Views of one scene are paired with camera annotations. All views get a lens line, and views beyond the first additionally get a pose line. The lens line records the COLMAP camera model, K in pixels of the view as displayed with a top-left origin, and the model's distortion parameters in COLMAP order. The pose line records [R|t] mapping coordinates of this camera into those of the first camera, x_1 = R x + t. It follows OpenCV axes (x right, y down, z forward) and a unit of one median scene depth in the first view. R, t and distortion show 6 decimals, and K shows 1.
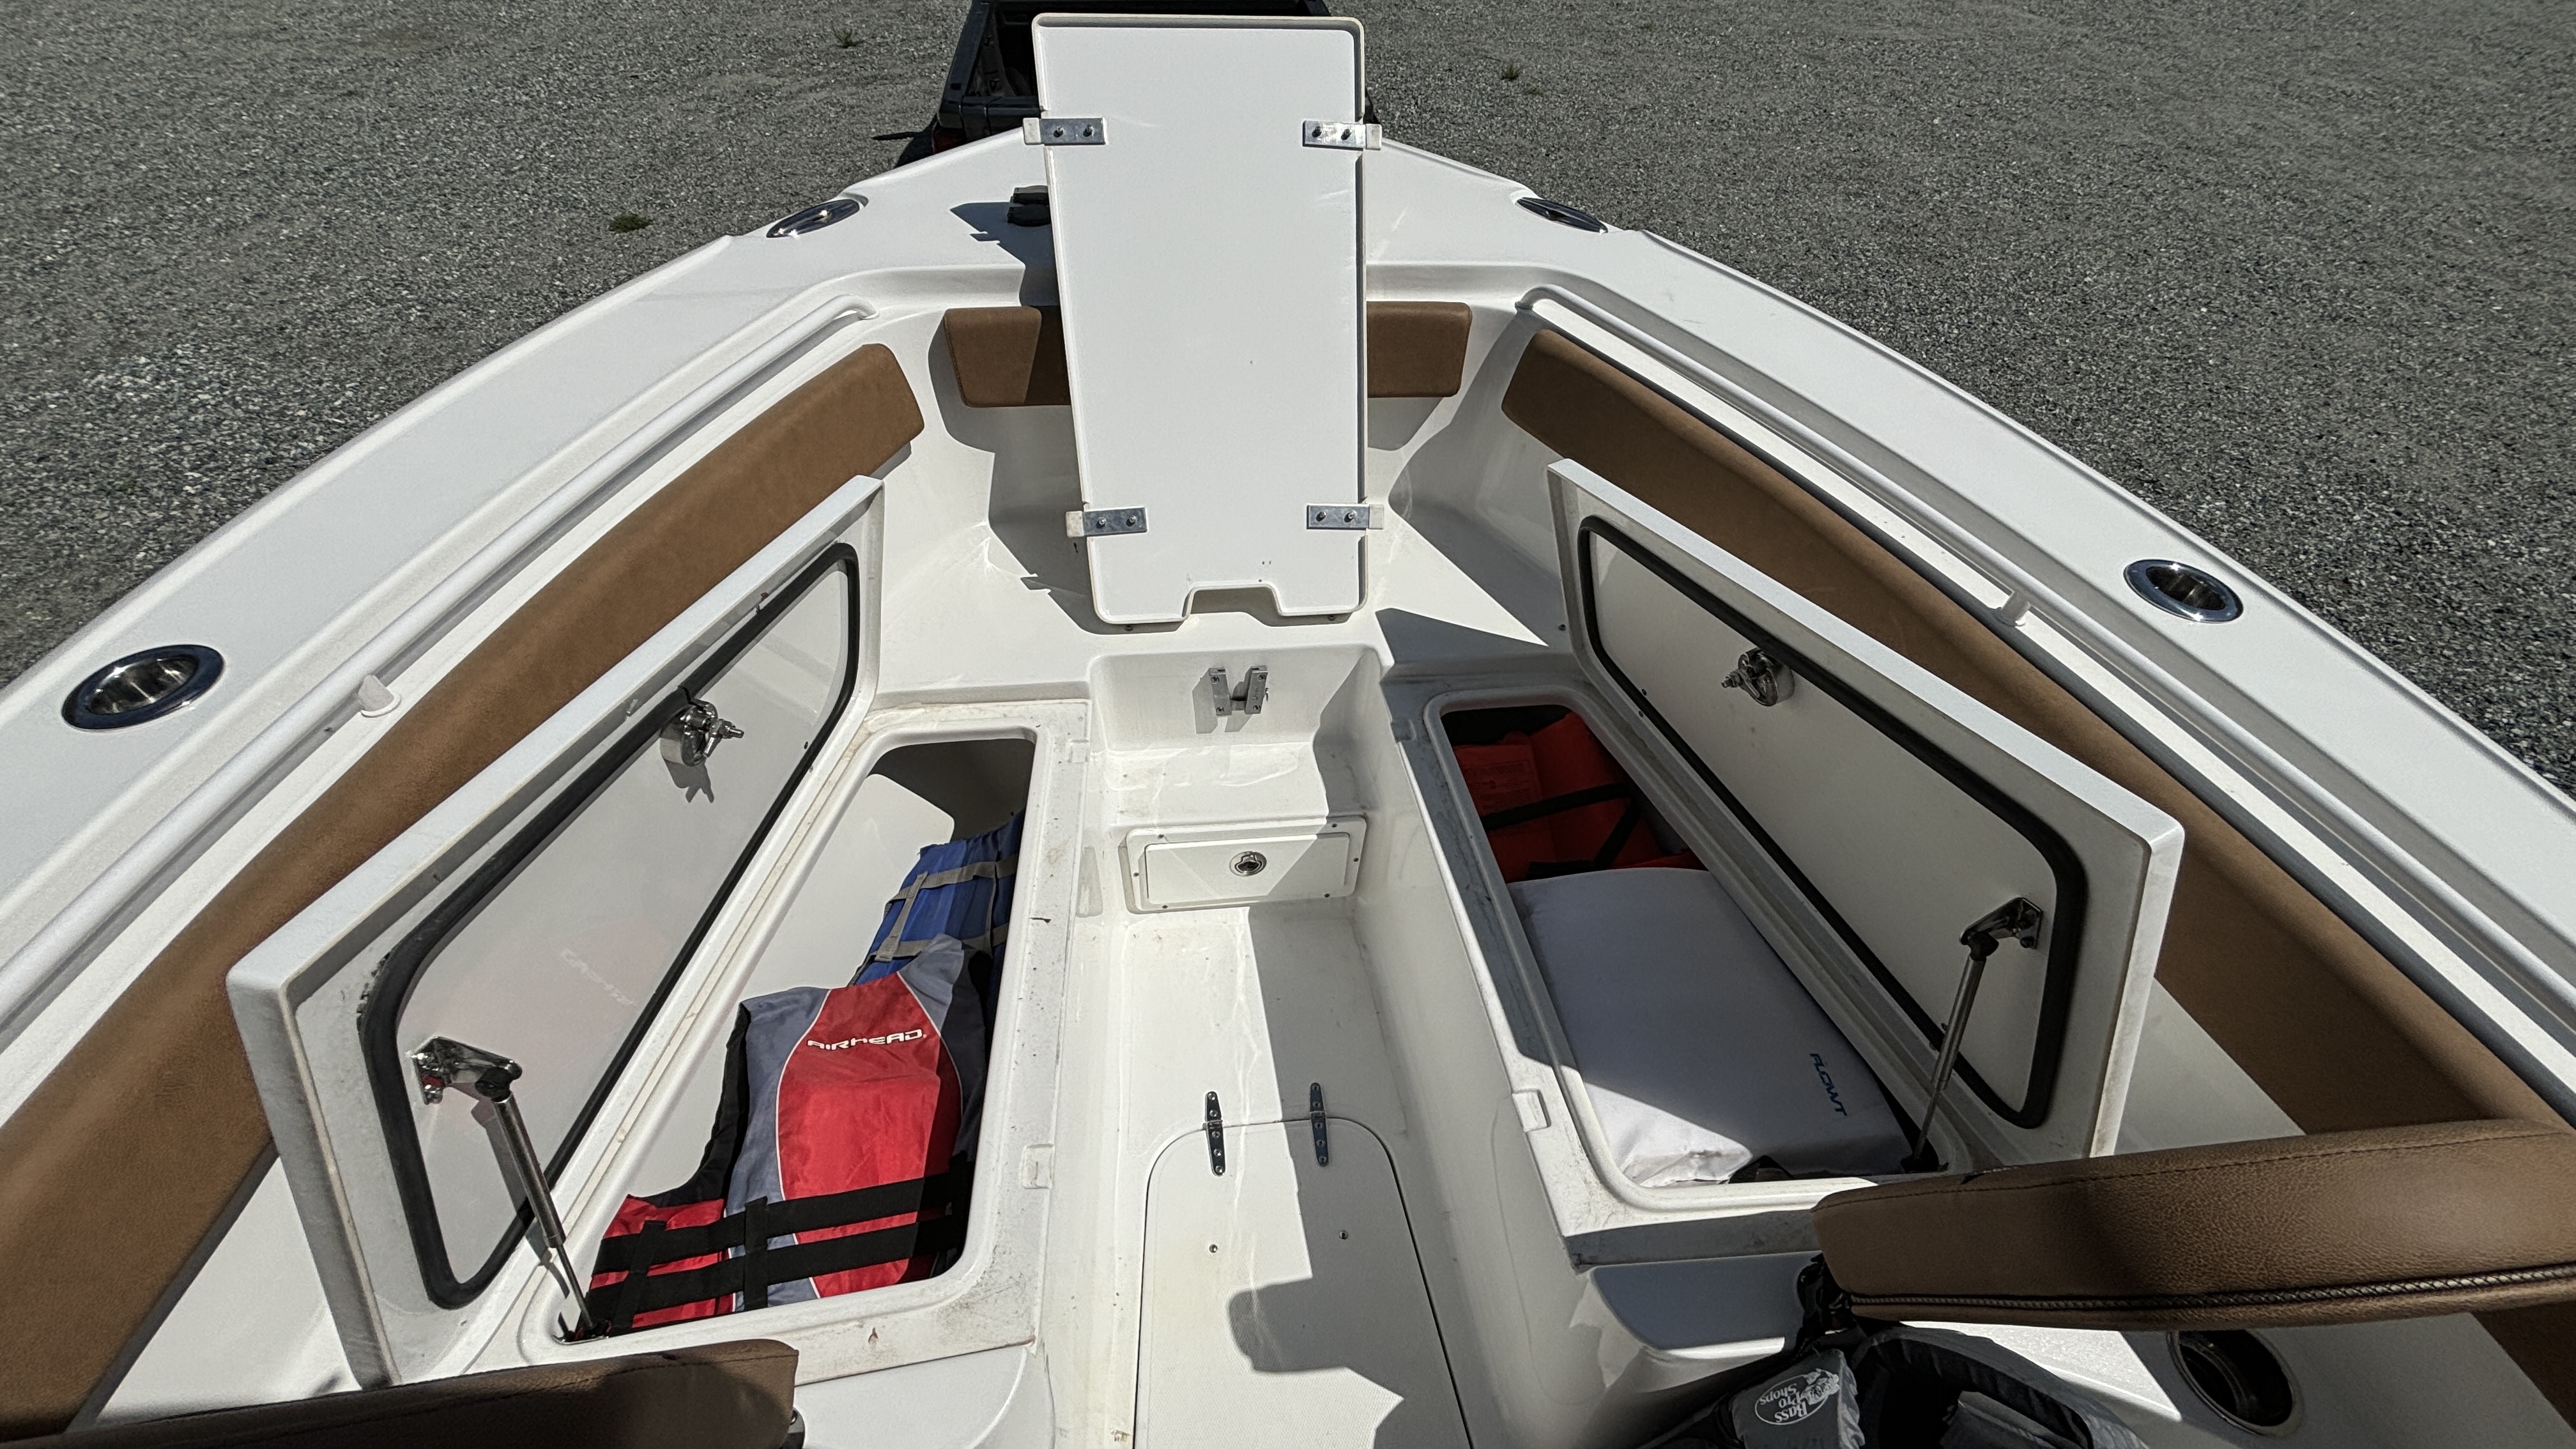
lens RADIAL K [[1040.1, 0, 1289.4], [0, 1040.1, 734.9], [0, 0, 1]] dist [-0.006217, 0.002955]
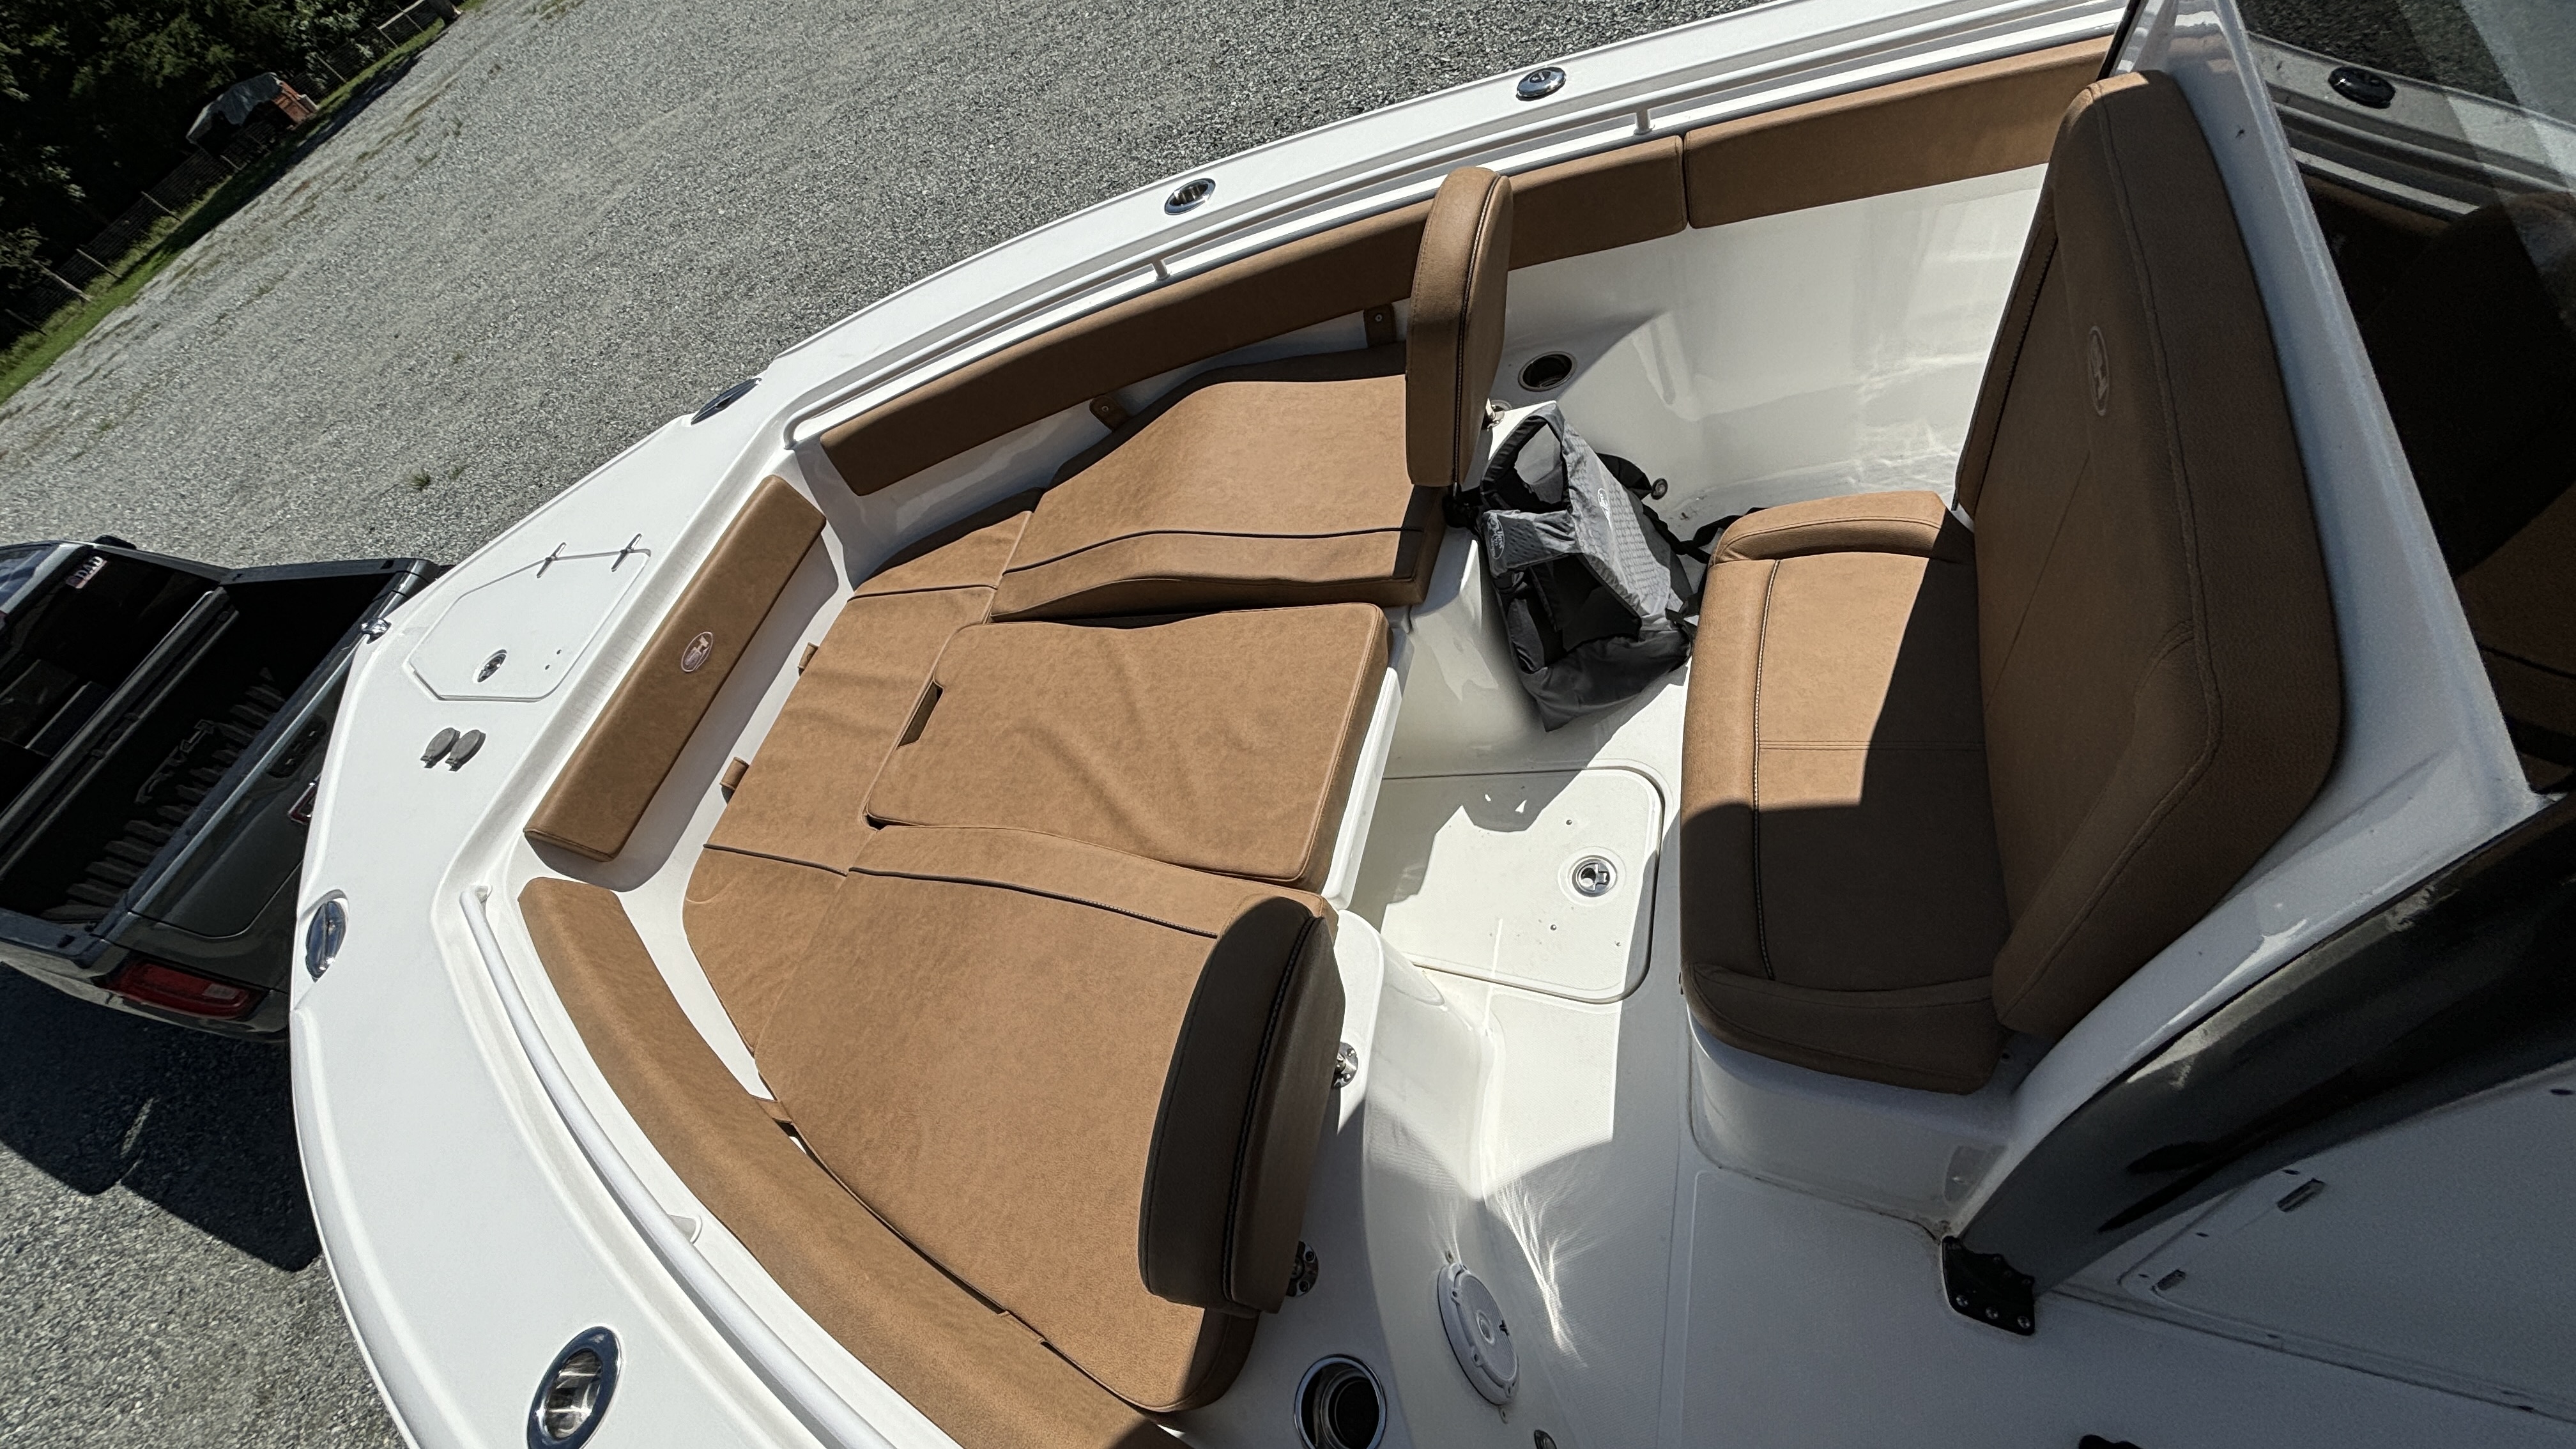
lens RADIAL K [[1040.1, 0, 1285.1], [0, 1040.1, 724.6], [0, 0, 1]] dist [-0.006217, 0.002955]
pose [[0.352820, -0.849983, 0.391211, -0.114307], [0.883132, 0.440654, 0.160940, 0.024698], [-0.309185, 0.288708, 0.906119, -0.084125]]
